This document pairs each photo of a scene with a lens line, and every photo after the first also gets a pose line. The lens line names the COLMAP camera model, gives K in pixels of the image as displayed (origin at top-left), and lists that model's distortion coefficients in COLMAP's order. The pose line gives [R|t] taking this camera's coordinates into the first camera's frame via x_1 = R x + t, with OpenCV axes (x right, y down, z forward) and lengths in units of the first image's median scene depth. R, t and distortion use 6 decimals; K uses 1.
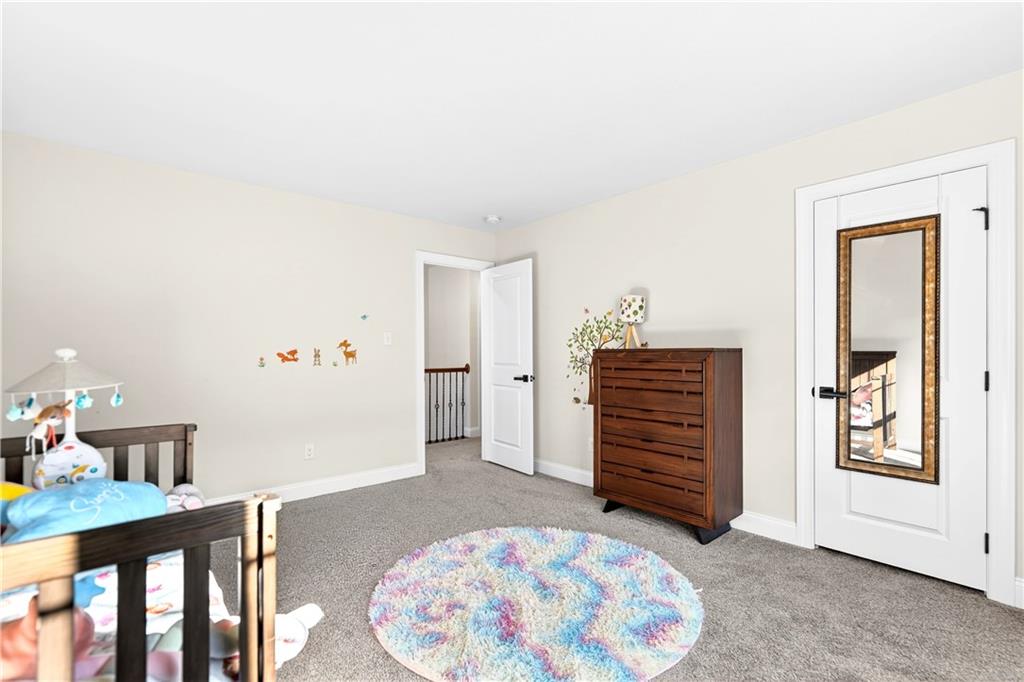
lens RADIAL K [[464.3, 0, 514.6], [0, 464.3, 342.7], [0, 0, 1]] dist [0.002219, -0.000386]
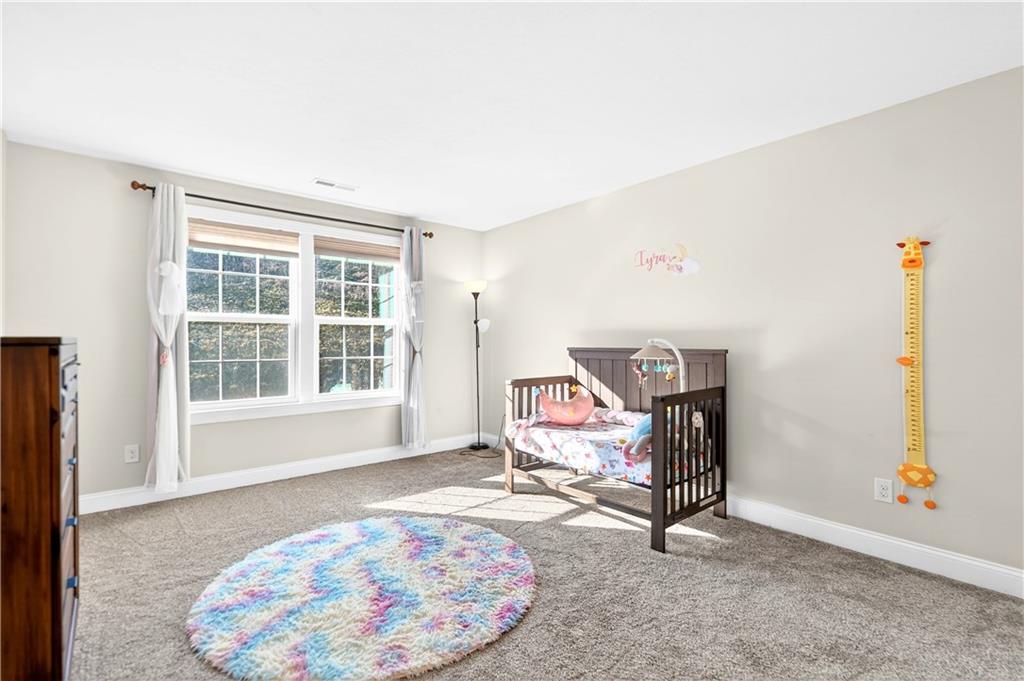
lens RADIAL K [[464.3, 0, 514.6], [0, 464.3, 342.2], [0, 0, 1]] dist [0.002219, -0.000386]
pose [[-0.999942, 0.005324, 0.009411, -0.243023], [0.005268, 0.999969, -0.005936, 0.026375], [-0.009443, -0.005887, -0.999938, 1.833731]]
